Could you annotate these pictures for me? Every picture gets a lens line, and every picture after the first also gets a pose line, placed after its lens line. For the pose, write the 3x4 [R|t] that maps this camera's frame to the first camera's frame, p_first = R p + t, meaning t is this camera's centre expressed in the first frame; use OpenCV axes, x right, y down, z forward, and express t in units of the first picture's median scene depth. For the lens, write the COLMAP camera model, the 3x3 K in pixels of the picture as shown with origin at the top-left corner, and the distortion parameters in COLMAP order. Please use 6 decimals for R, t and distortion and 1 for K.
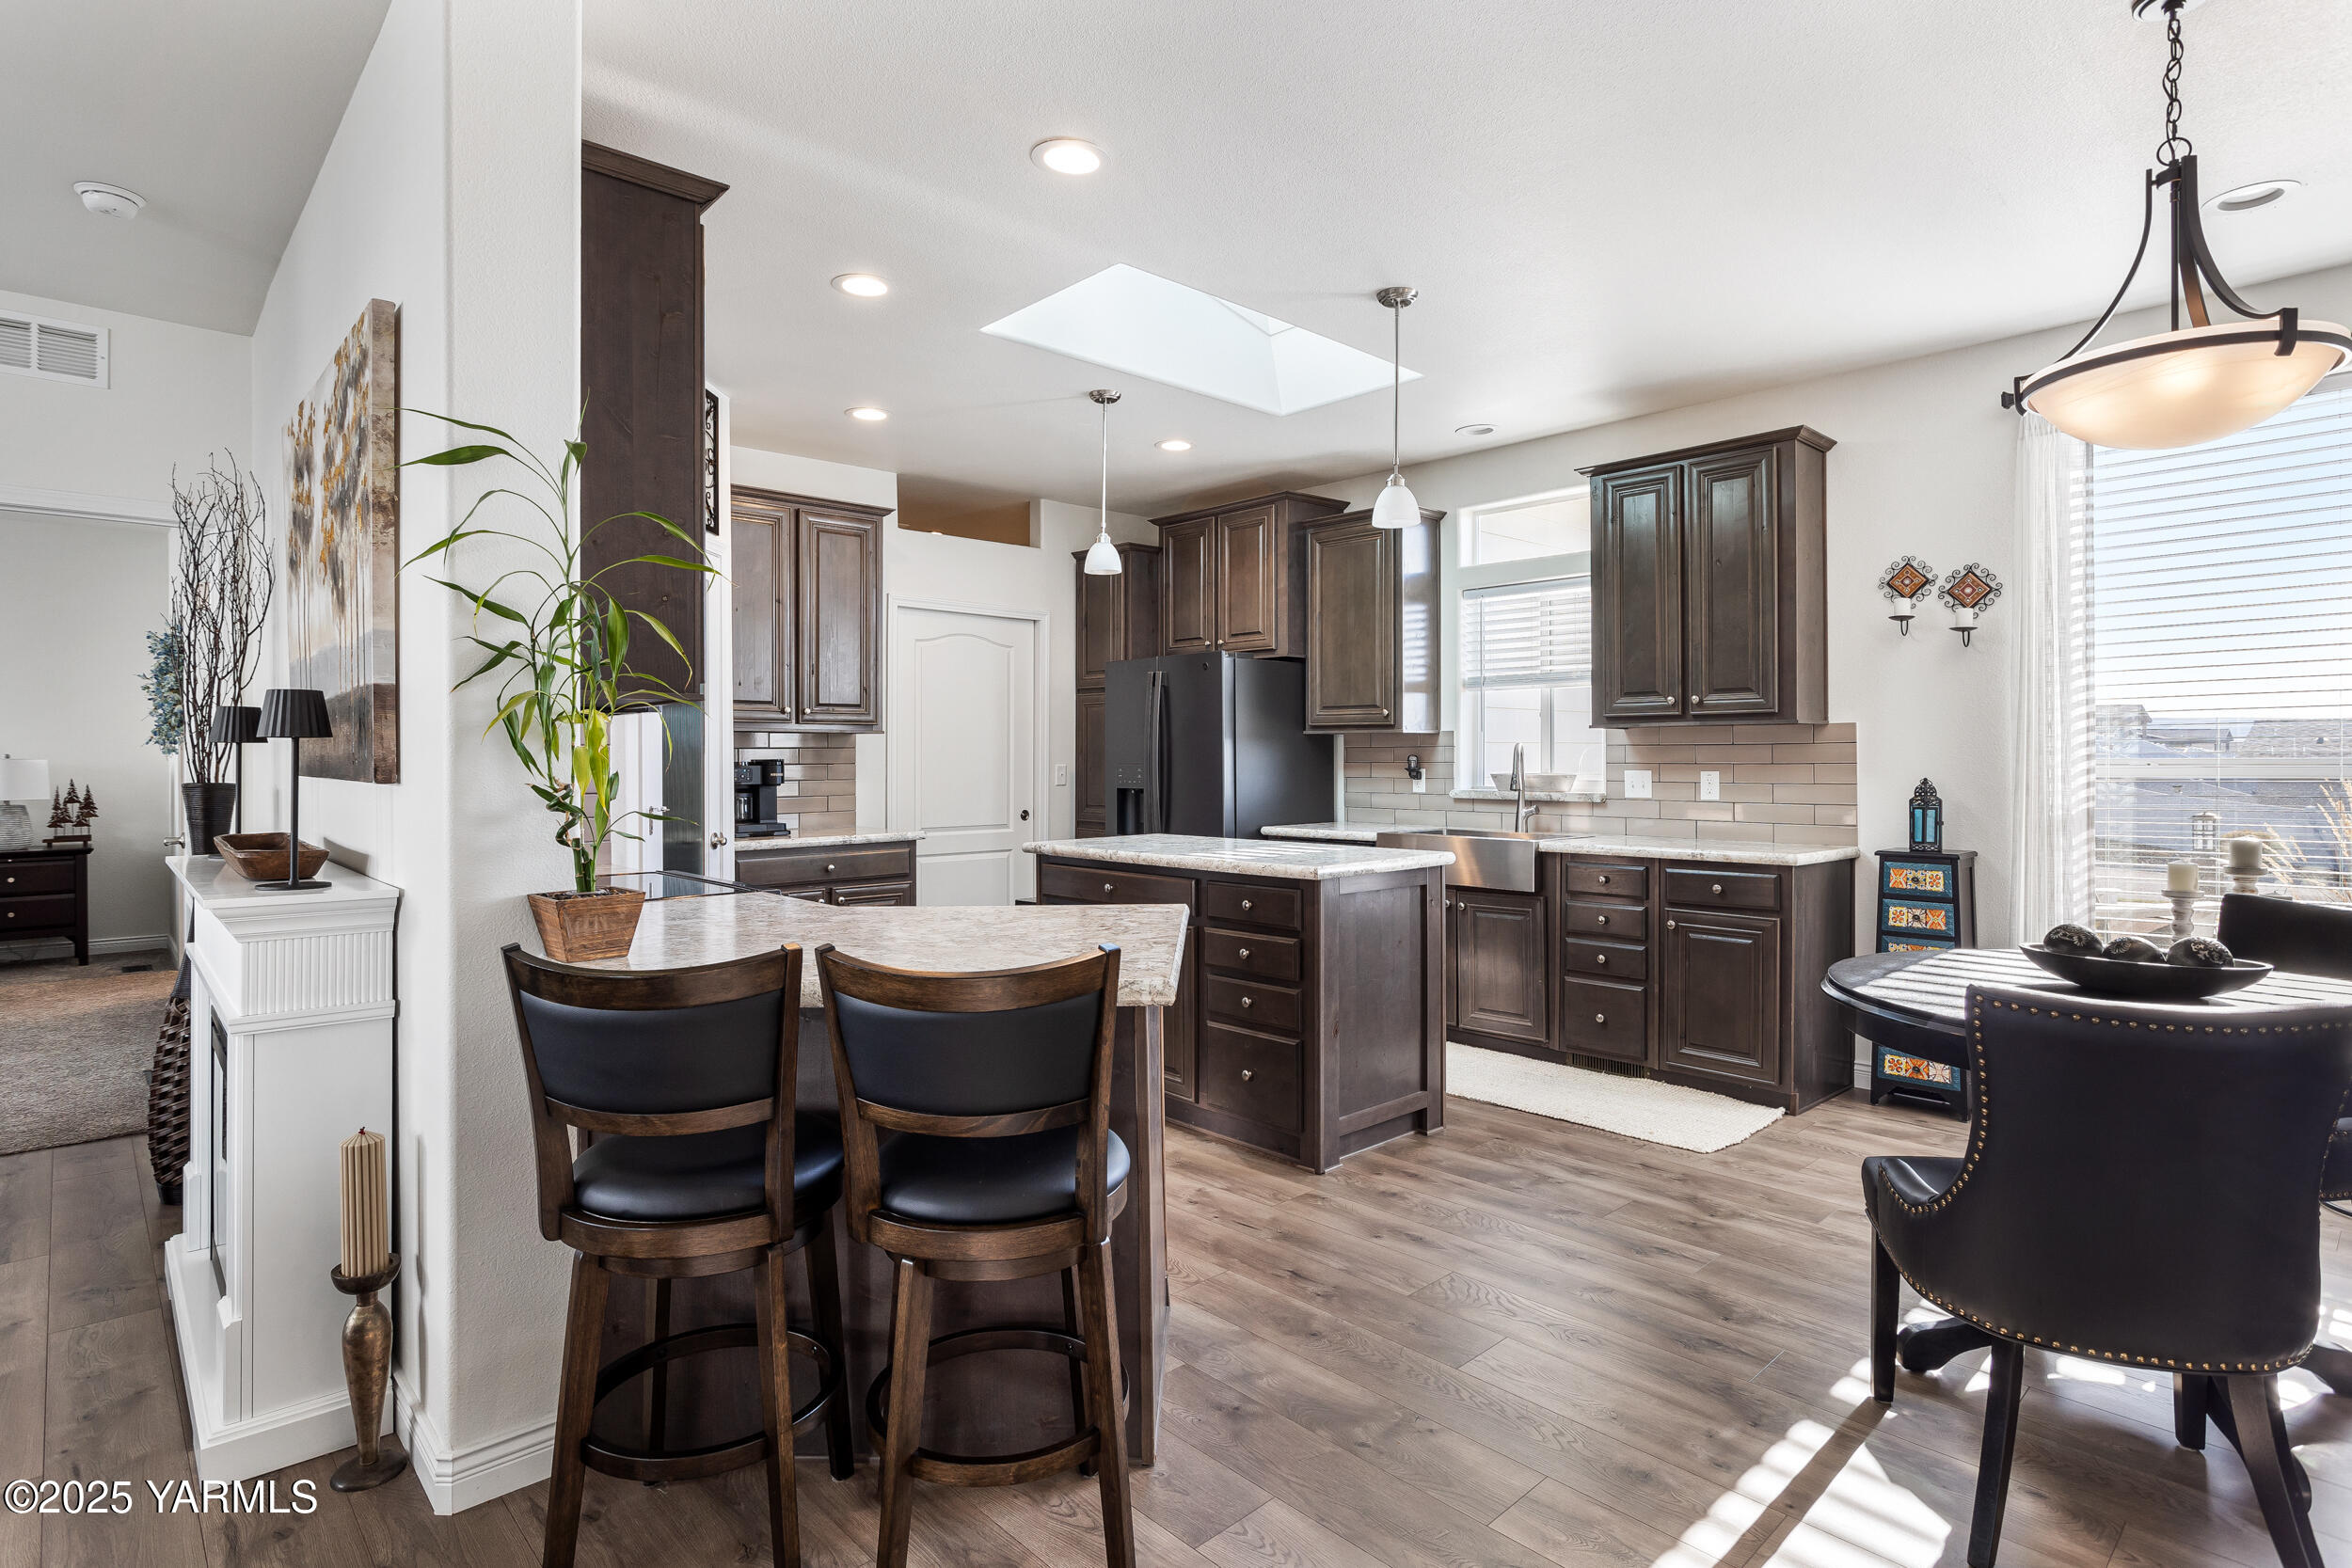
lens RADIAL K [[1203.0, 0, 1165.4], [0, 1203.0, 755.2], [0, 0, 1]] dist [-0.003564, -0.000209]
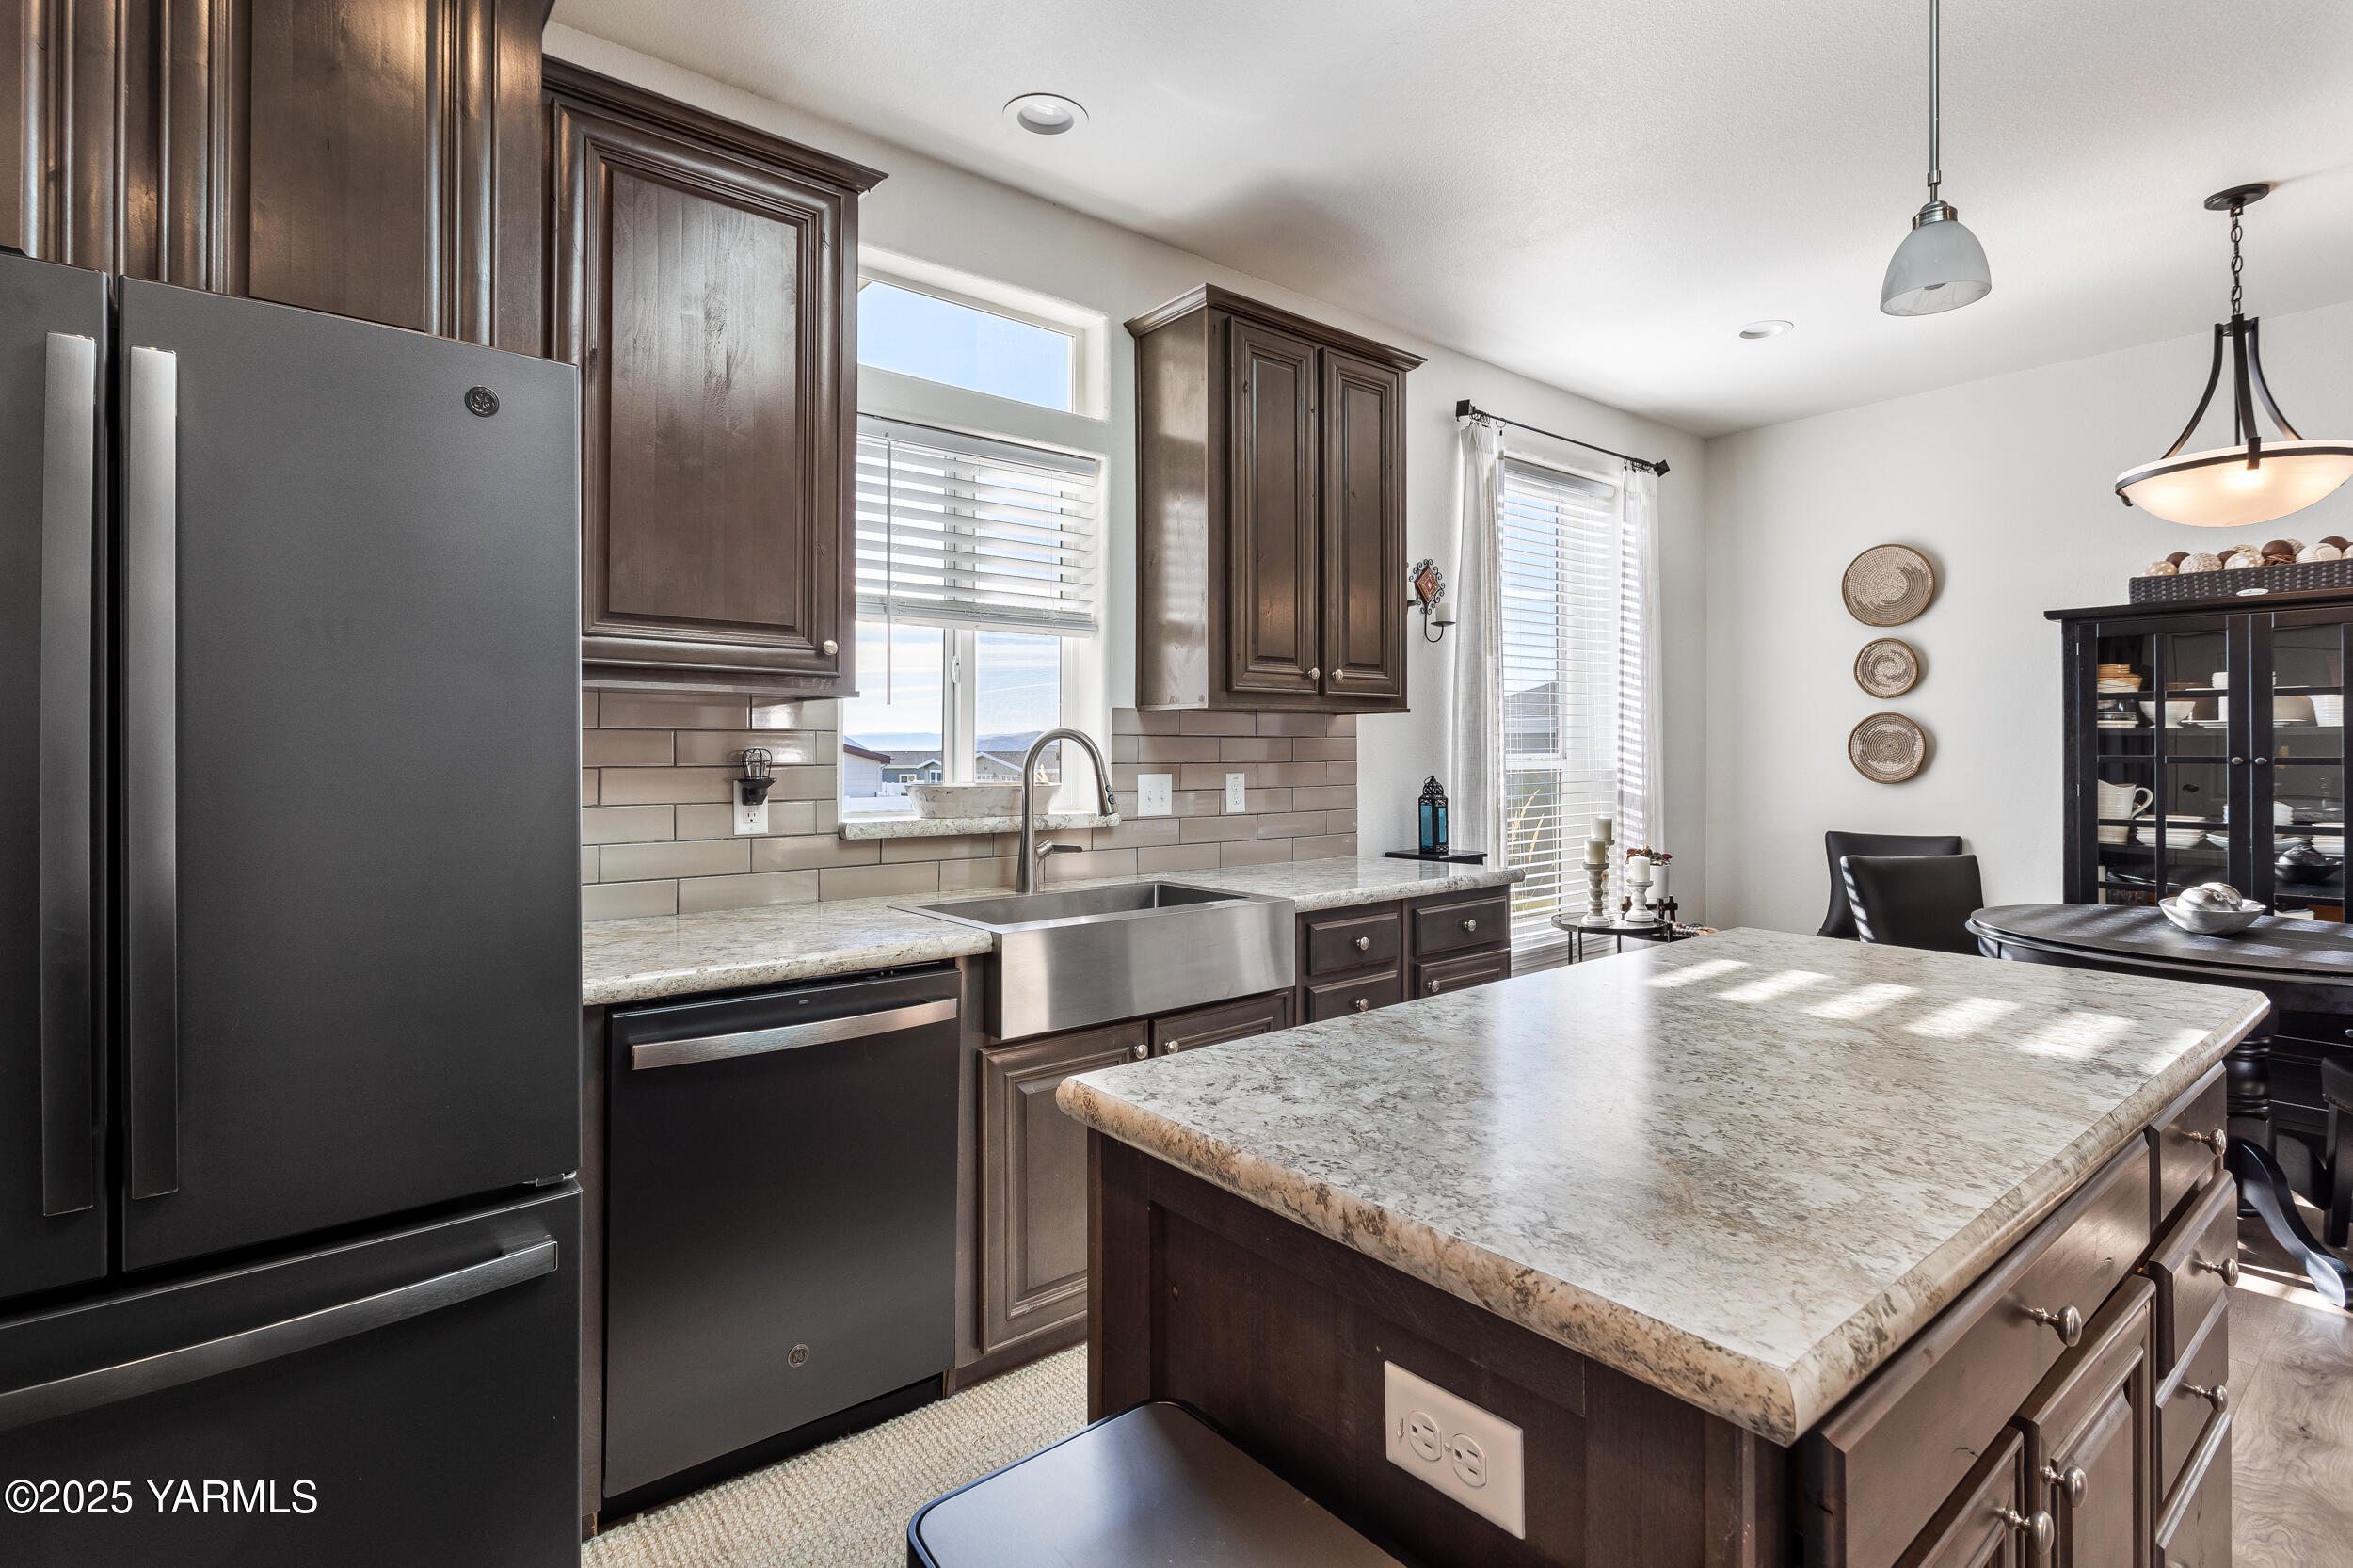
lens RADIAL K [[1117.9, 0, 1163.1], [0, 1117.9, 743.2], [0, 0, 1]] dist [-0.005989, -0.000142]
pose [[0.069778, 0.010512, 0.997507, -0.225175], [-0.000312, 0.999945, -0.010516, 0.002408], [-0.997562, 0.000422, 0.069777, 0.992744]]
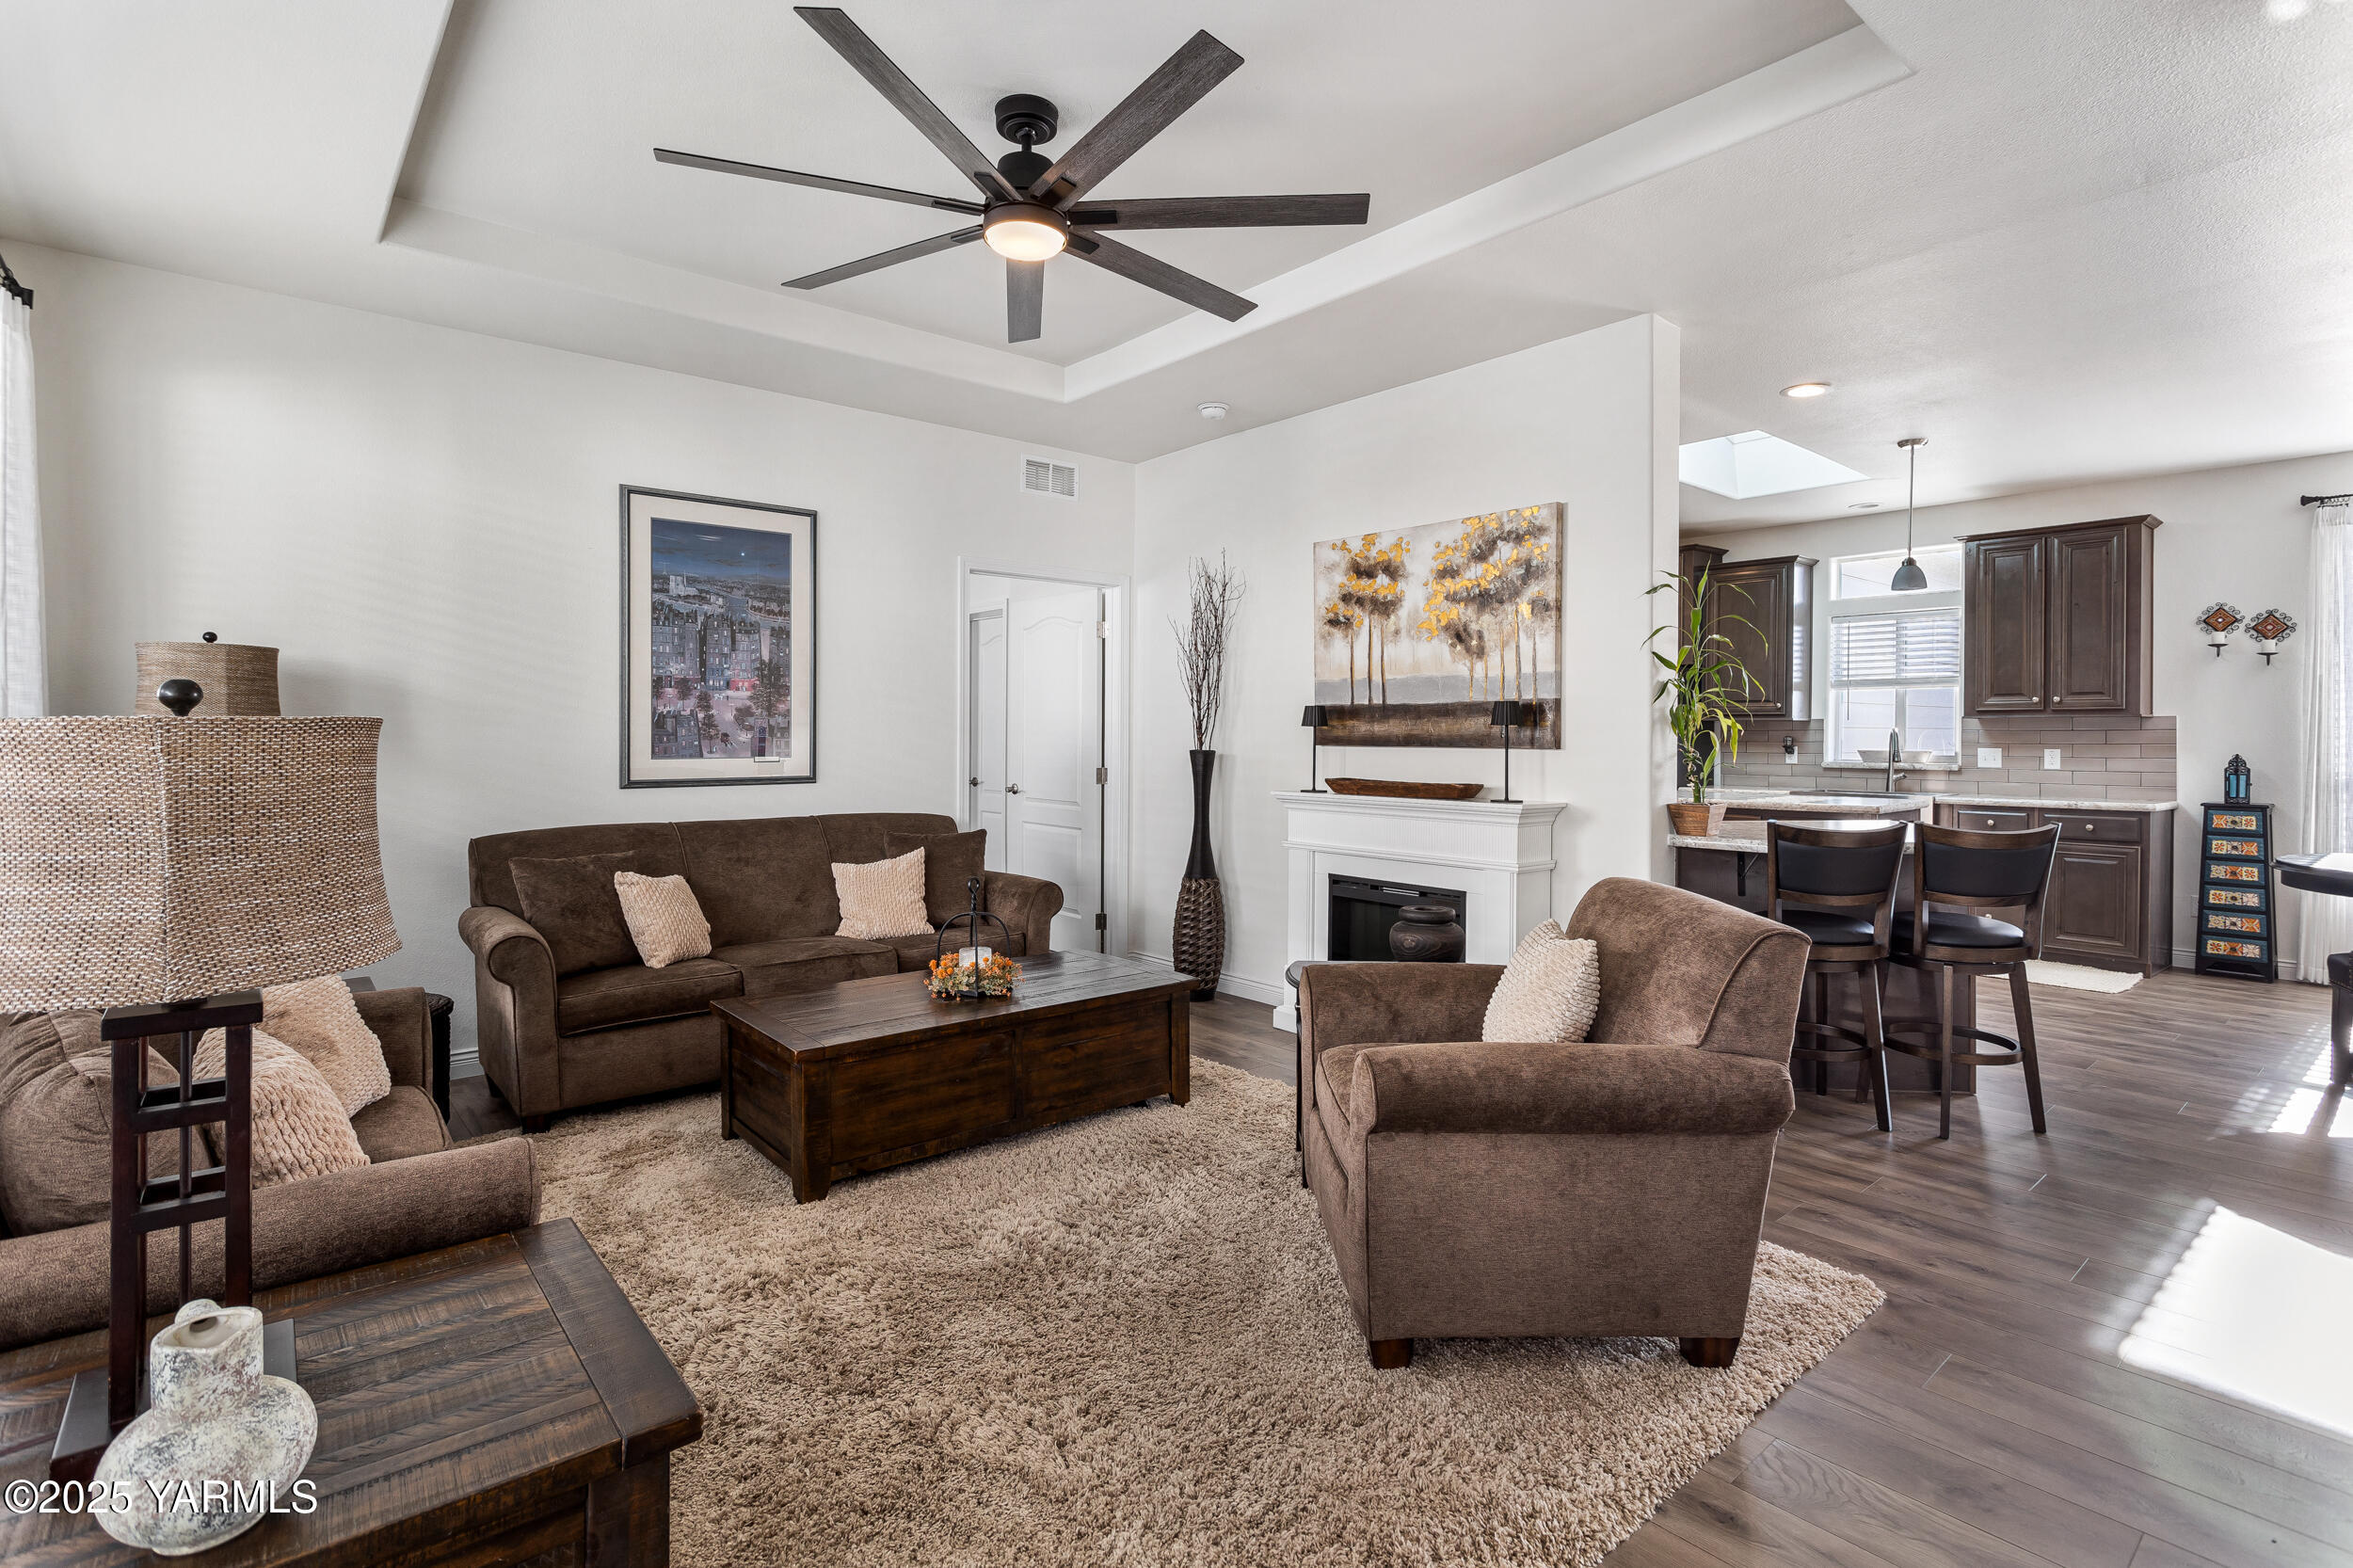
lens RADIAL K [[1117.9, 0, 1163.1], [0, 1117.9, 743.2], [0, 0, 1]] dist [-0.005989, -0.000142]
pose [[0.998790, 0.005965, -0.048817, -0.536873], [-0.005557, 0.999949, 0.008478, 0.001051], [0.048865, -0.008196, 0.998772, -0.372906]]
